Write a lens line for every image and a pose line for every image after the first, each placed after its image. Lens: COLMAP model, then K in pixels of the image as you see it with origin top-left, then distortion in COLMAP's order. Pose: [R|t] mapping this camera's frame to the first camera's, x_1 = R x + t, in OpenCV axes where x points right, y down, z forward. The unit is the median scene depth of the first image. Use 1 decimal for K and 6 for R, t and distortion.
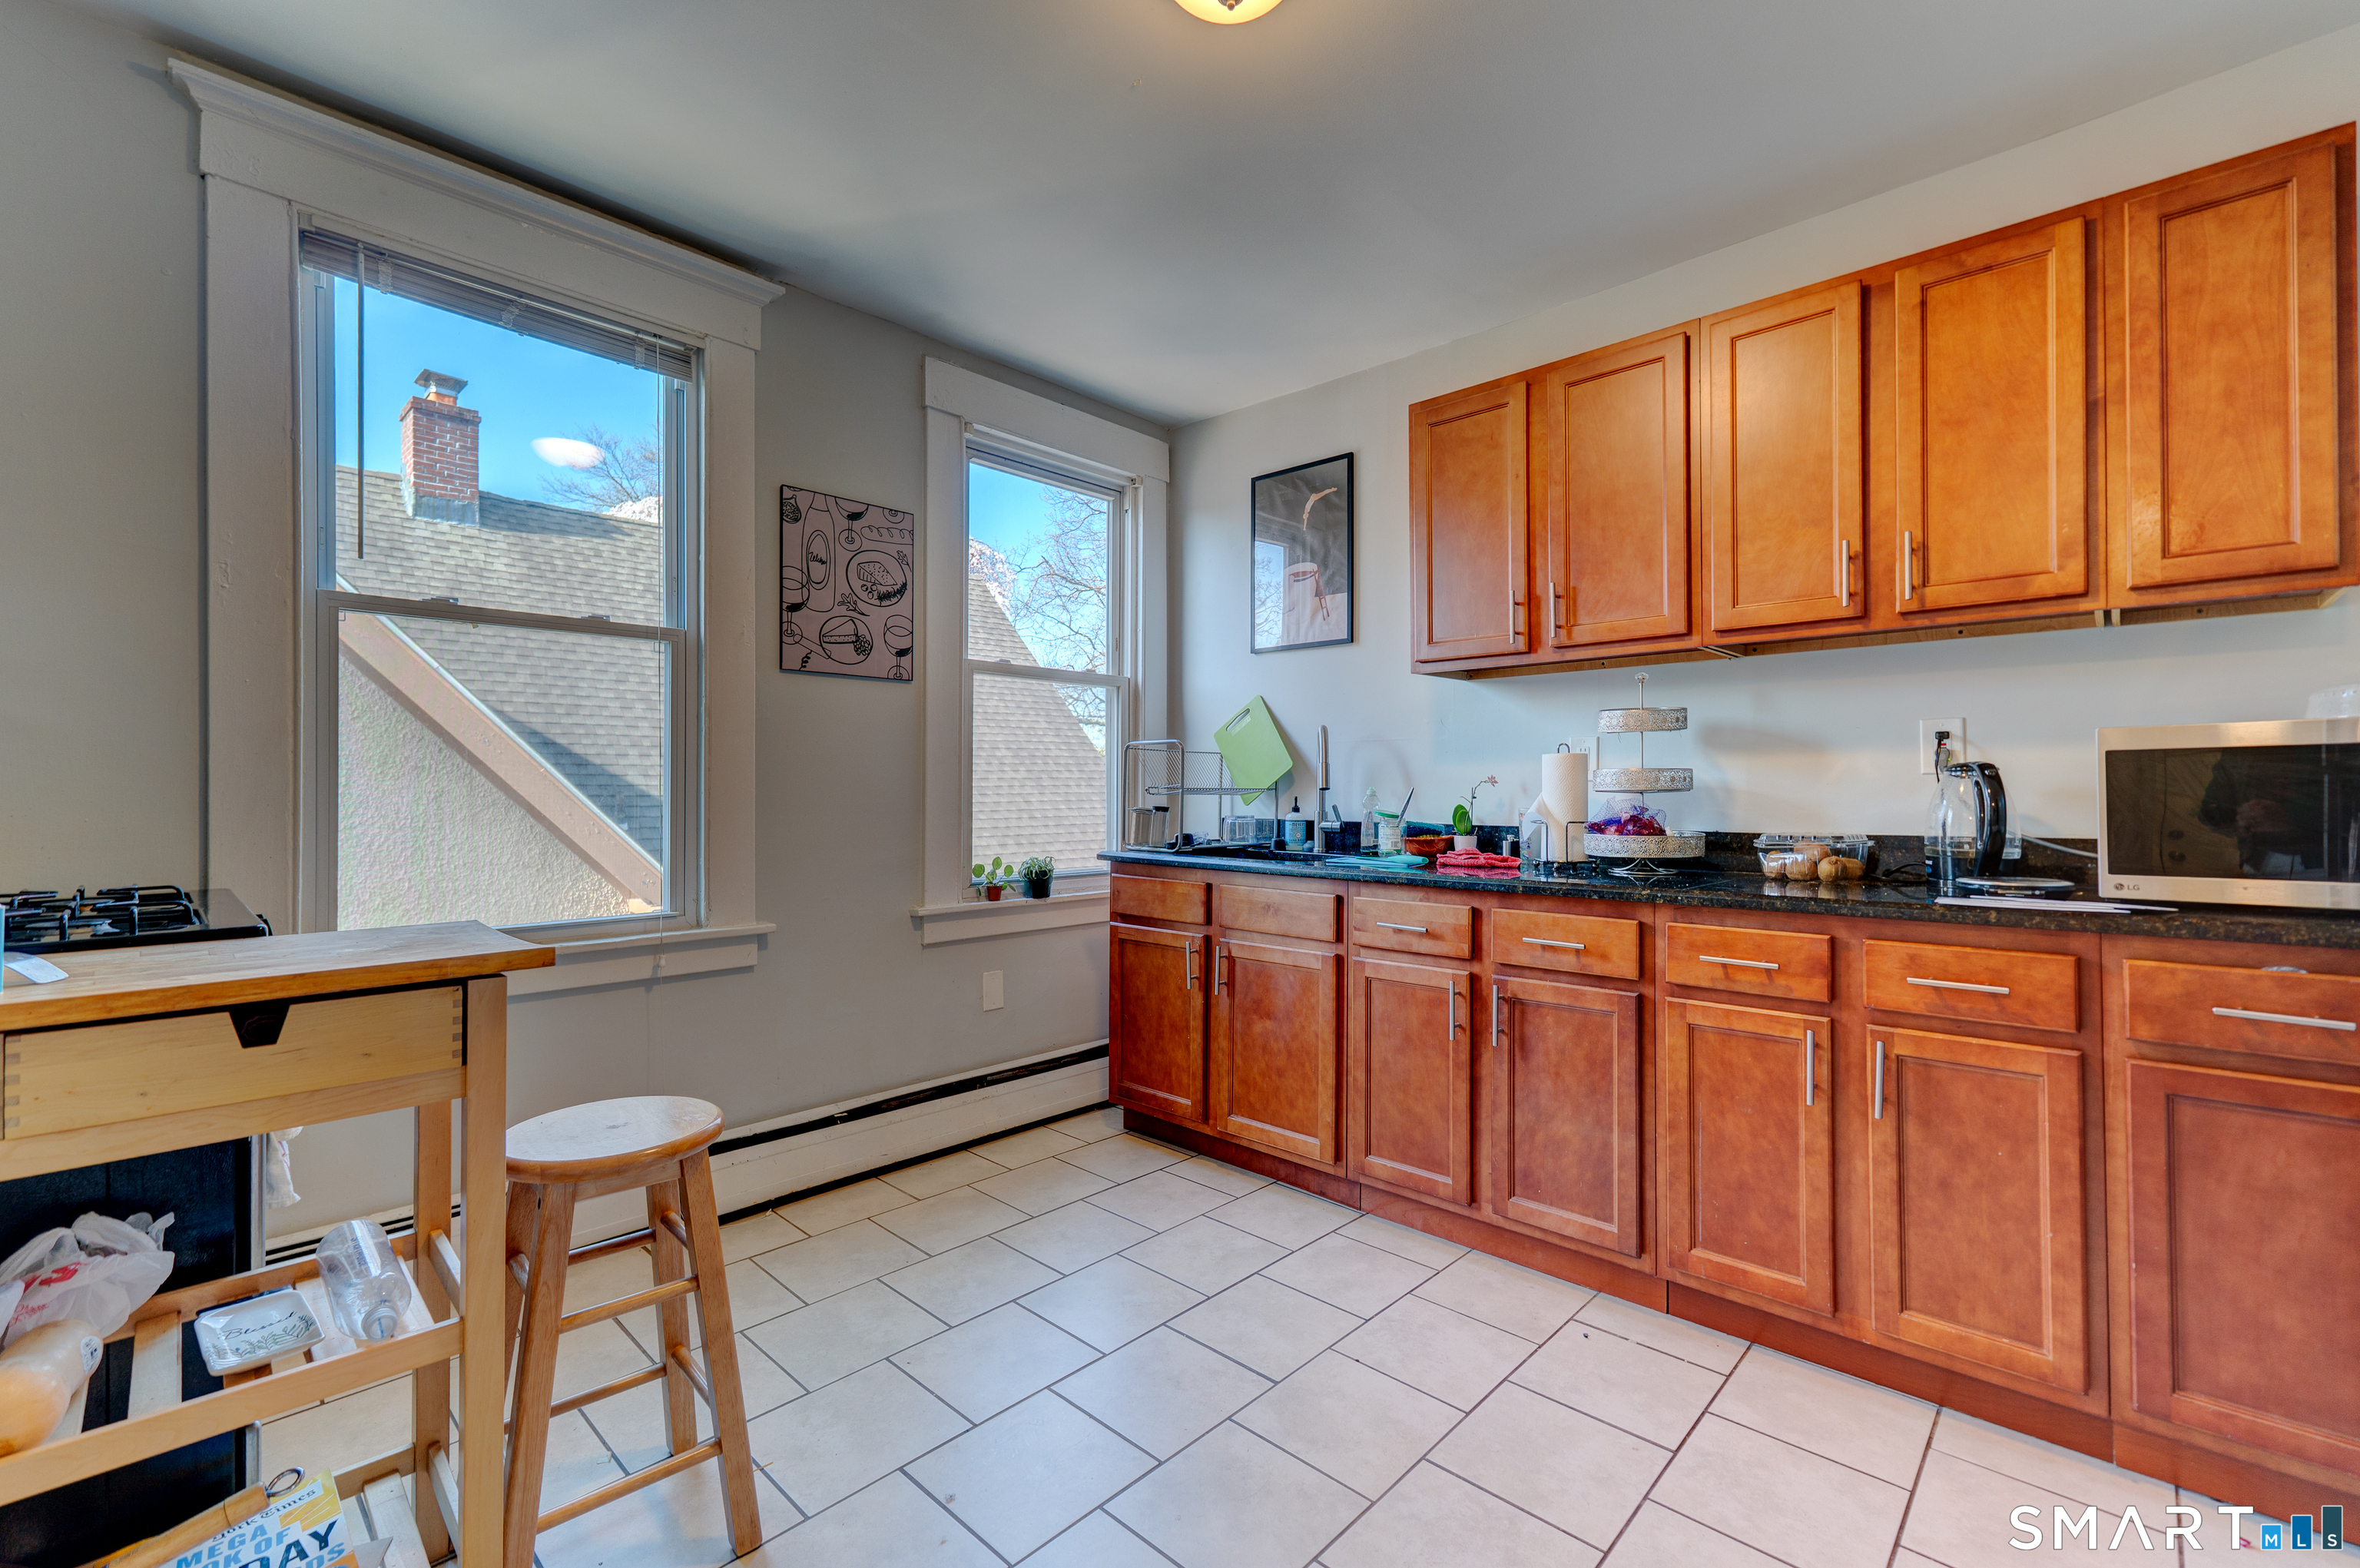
lens RADIAL K [[981.4, 0, 1180.0], [0, 981.4, 784.0], [0, 0, 1]] dist [0.007503, -0.000131]
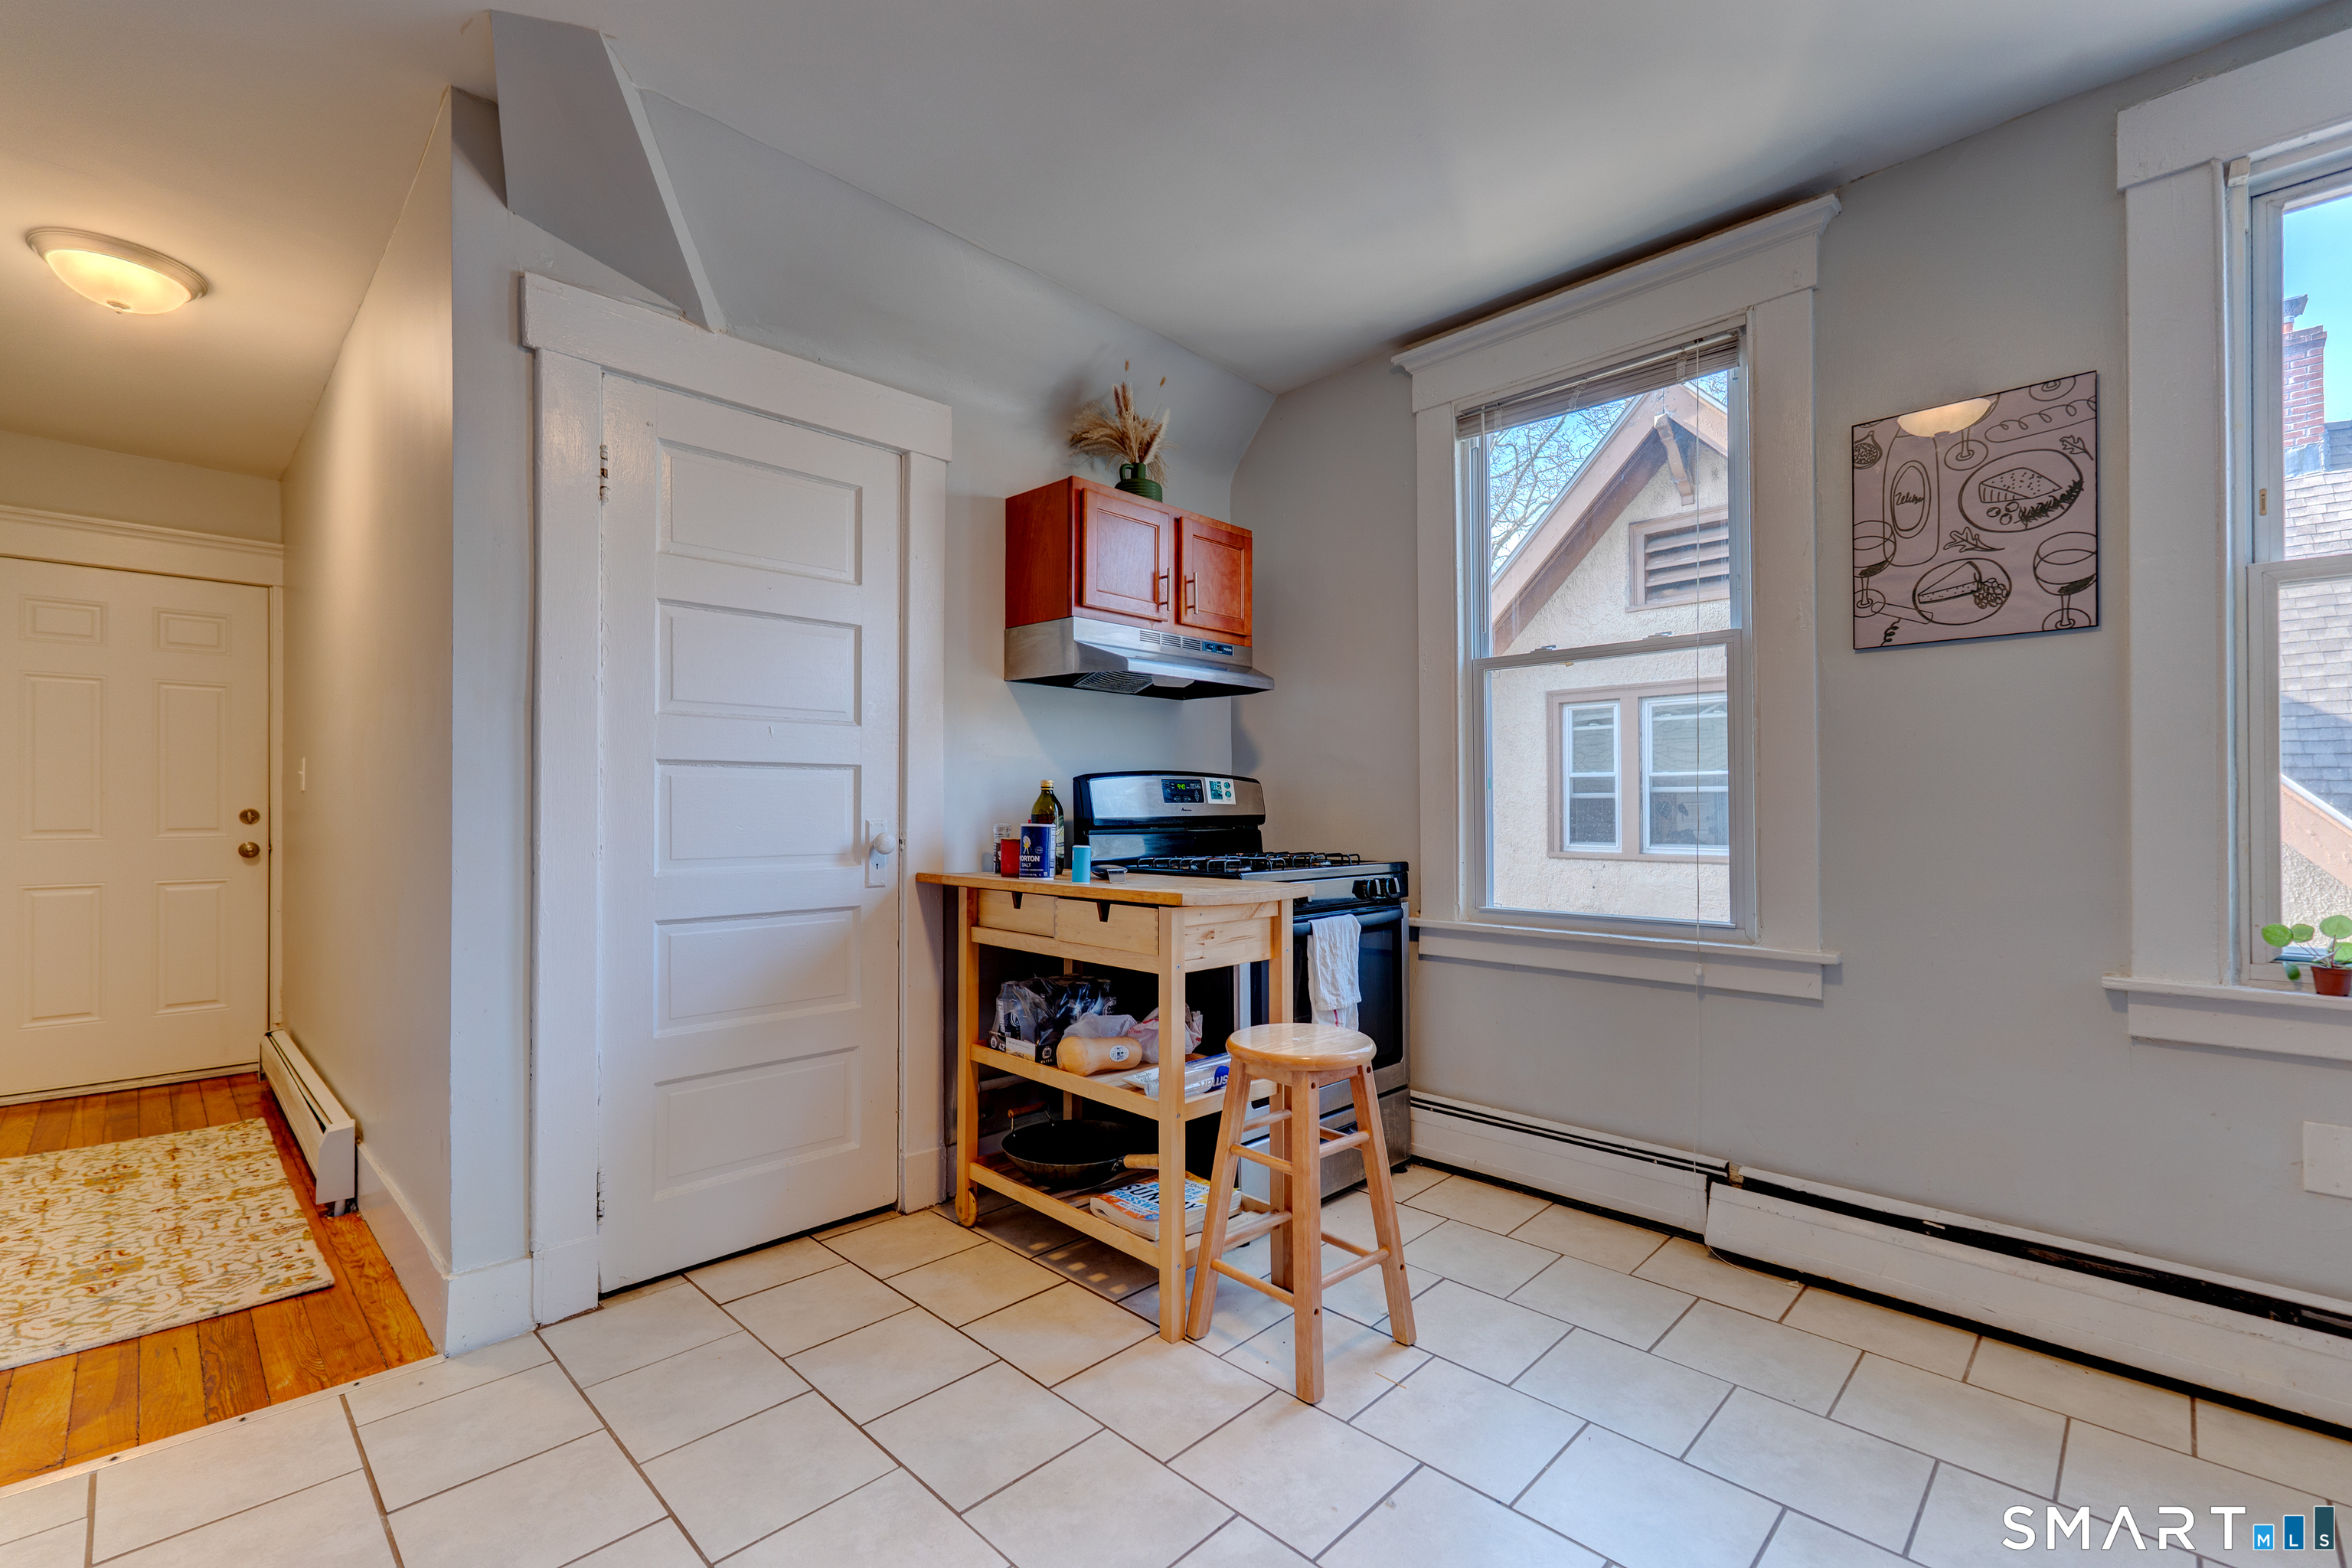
lens RADIAL K [[998.9, 0, 1206.1], [0, 998.9, 801.1], [0, 0, 1]] dist [0.000913, -0.000095]
pose [[0.005145, -0.006637, -0.999965, 0.422089], [0.008860, 0.999939, -0.006592, 0.011211], [0.999948, -0.008826, 0.005204, 0.440591]]
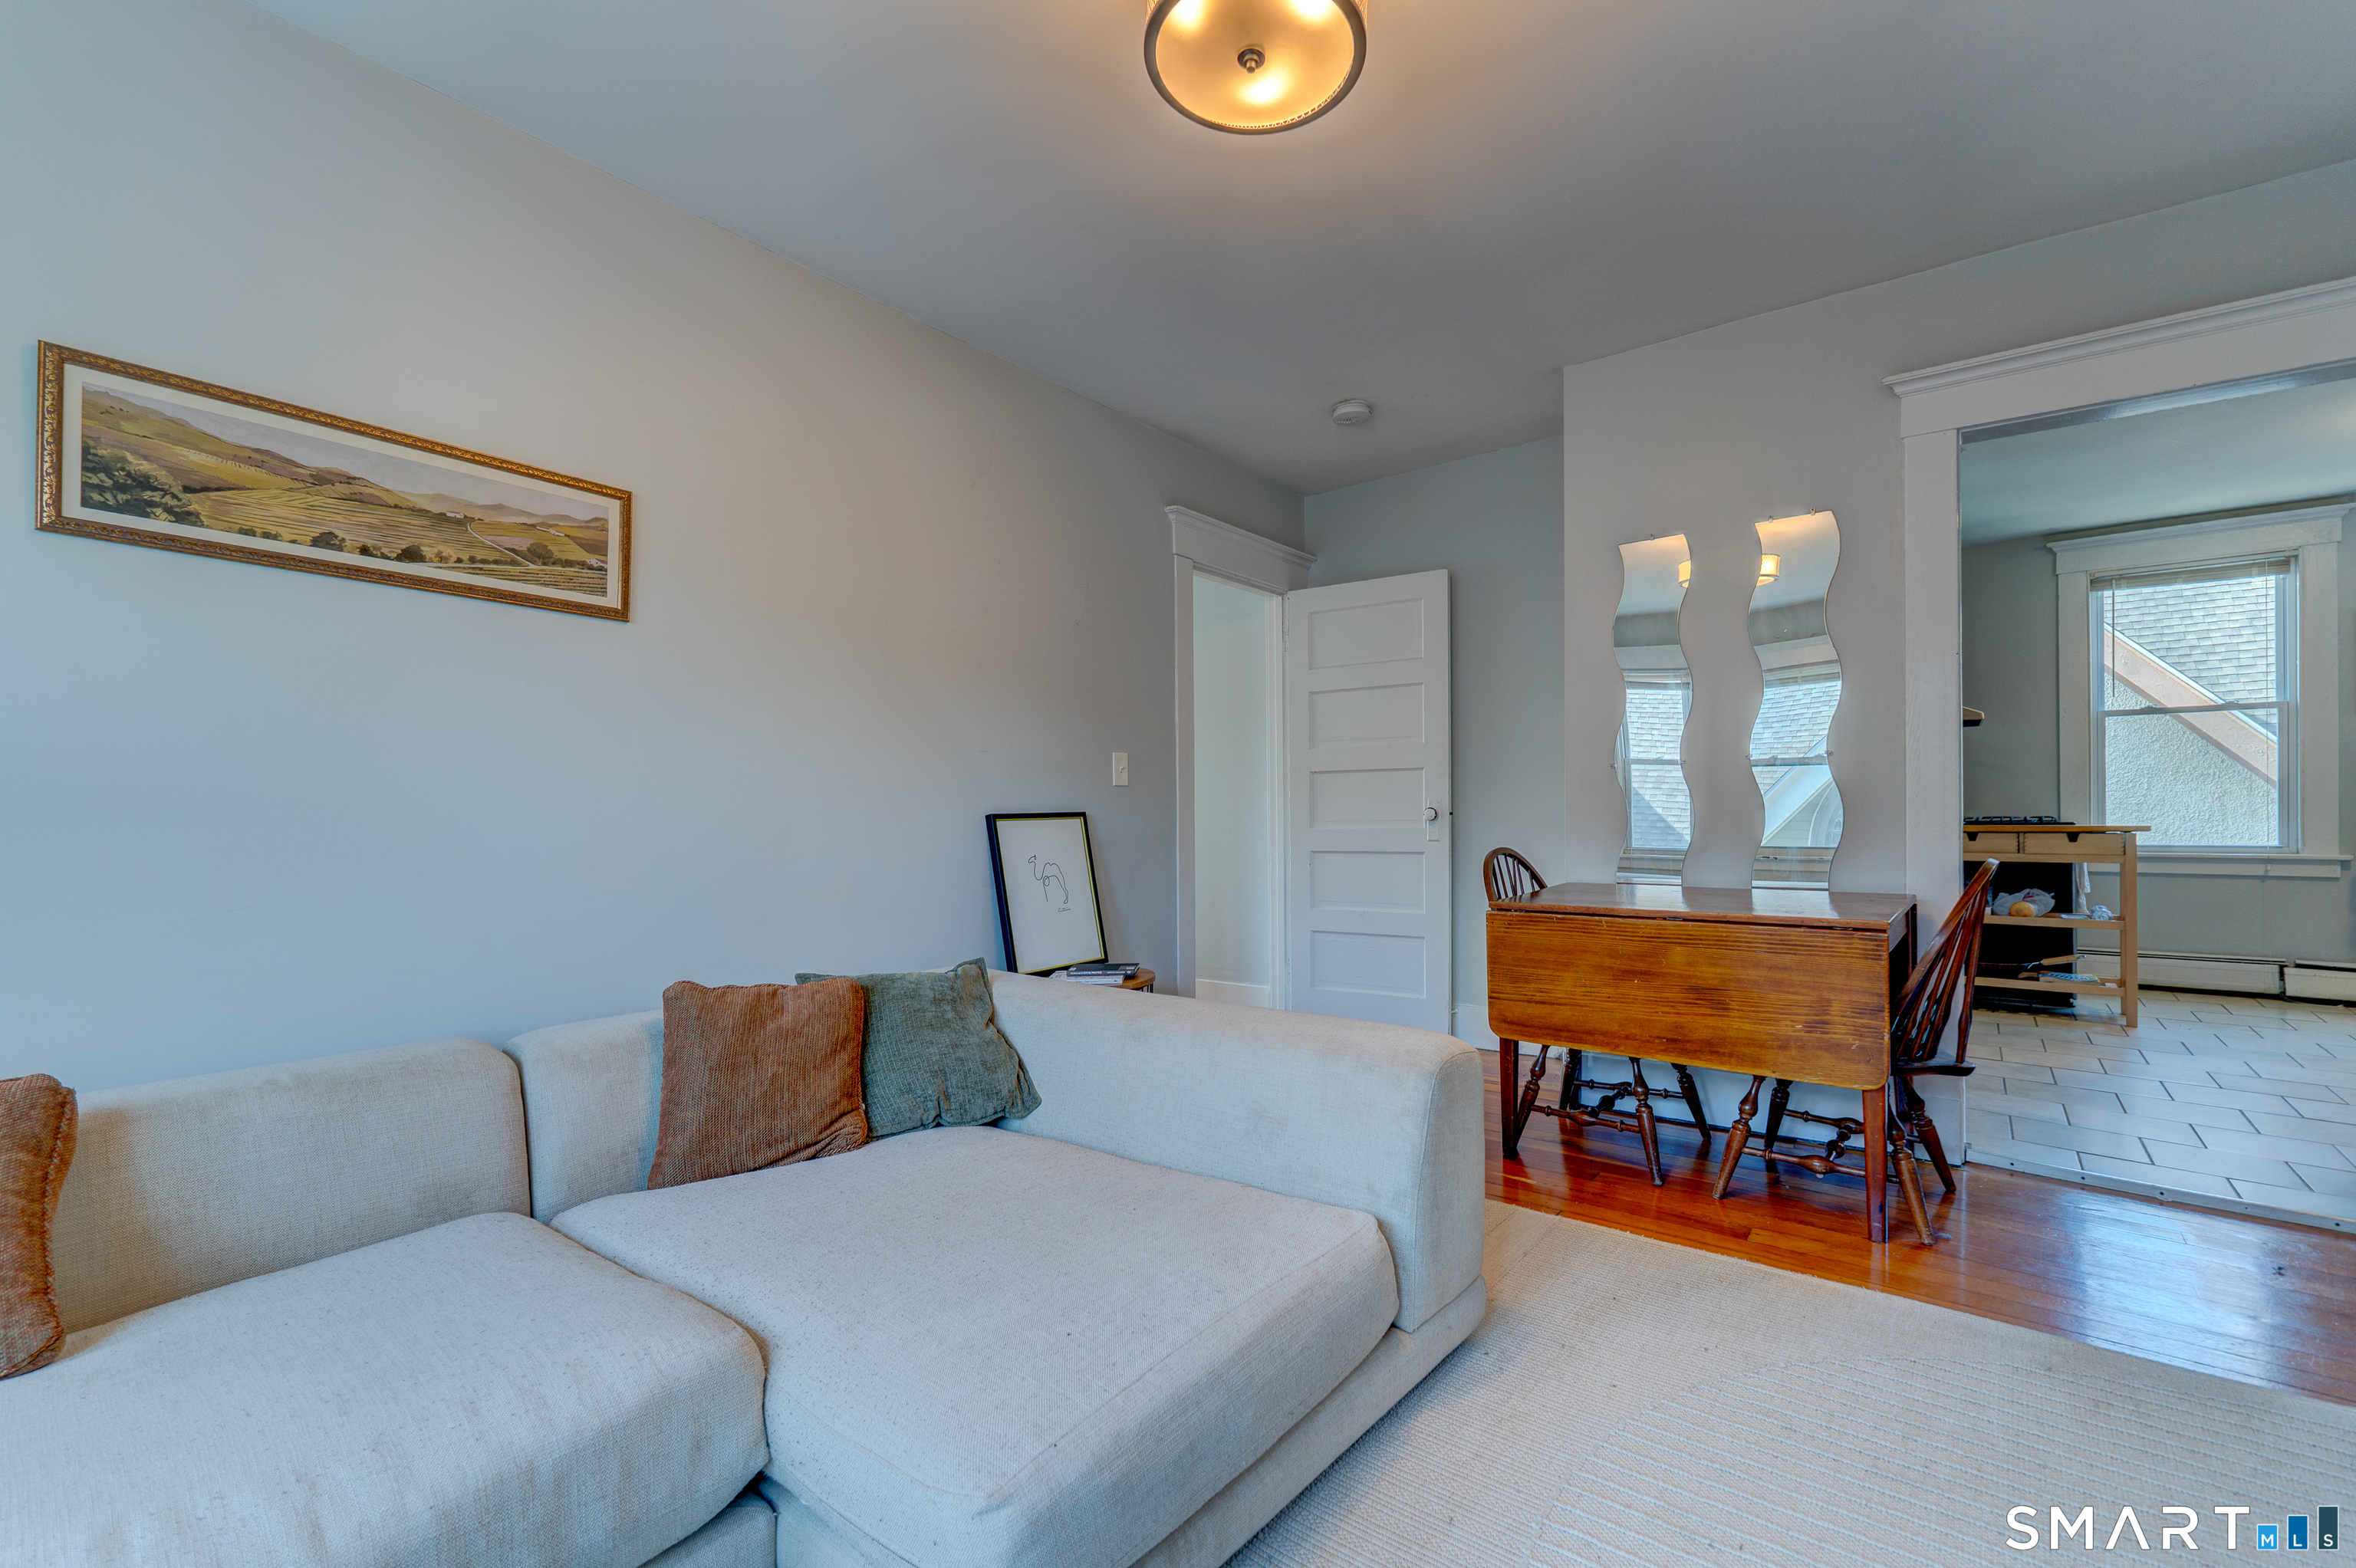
lens RADIAL K [[1037.9, 0, 1178.9], [0, 1037.9, 821.1], [0, 0, 1]] dist [0.007804, -0.000139]
pose [[0.098122, 0.005928, -0.995157, 1.238371], [0.016160, 0.999841, 0.007549, 0.028973], [0.995043, -0.016822, 0.098011, -1.281160]]
